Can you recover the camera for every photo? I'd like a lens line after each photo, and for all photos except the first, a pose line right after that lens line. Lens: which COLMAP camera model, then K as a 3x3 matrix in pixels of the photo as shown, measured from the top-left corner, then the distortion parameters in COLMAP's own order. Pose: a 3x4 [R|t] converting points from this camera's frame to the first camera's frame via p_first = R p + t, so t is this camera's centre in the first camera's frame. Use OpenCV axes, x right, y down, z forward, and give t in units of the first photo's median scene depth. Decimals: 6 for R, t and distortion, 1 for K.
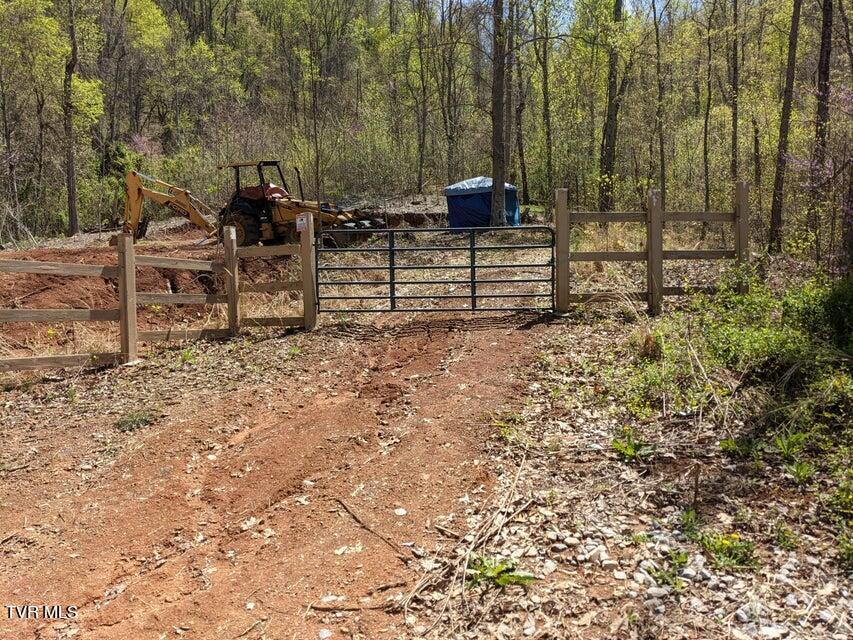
lens RADIAL K [[647.8, 0, 426.5], [0, 647.8, 320.0], [0, 0, 1]] dist [0.069667, -0.104166]
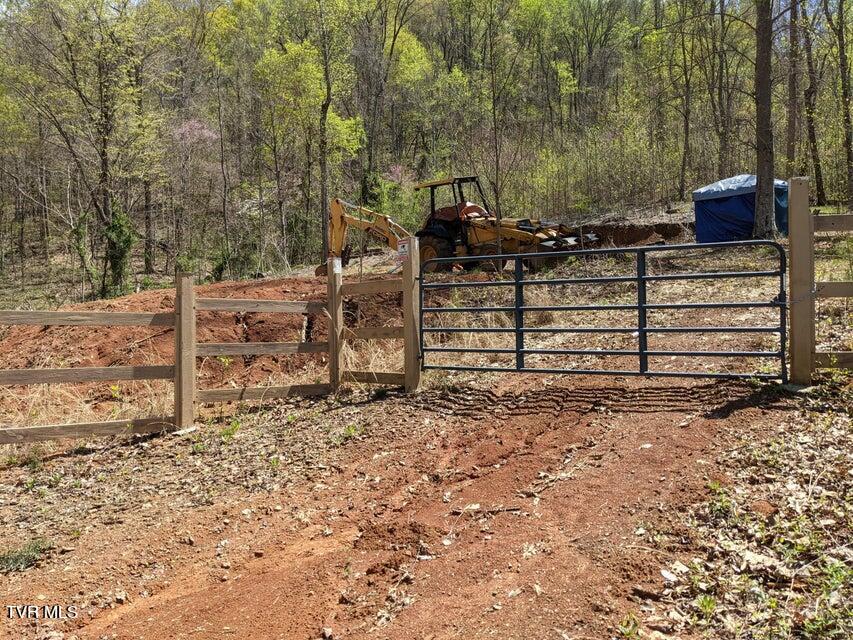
lens RADIAL K [[647.8, 0, 426.5], [0, 647.8, 320.0], [0, 0, 1]] dist [0.069667, -0.104166]
pose [[0.919406, 0.005887, -0.393265, 0.063757], [-0.015353, 0.999663, -0.020931, -0.025908], [0.393010, 0.025282, 0.919187, 0.155063]]
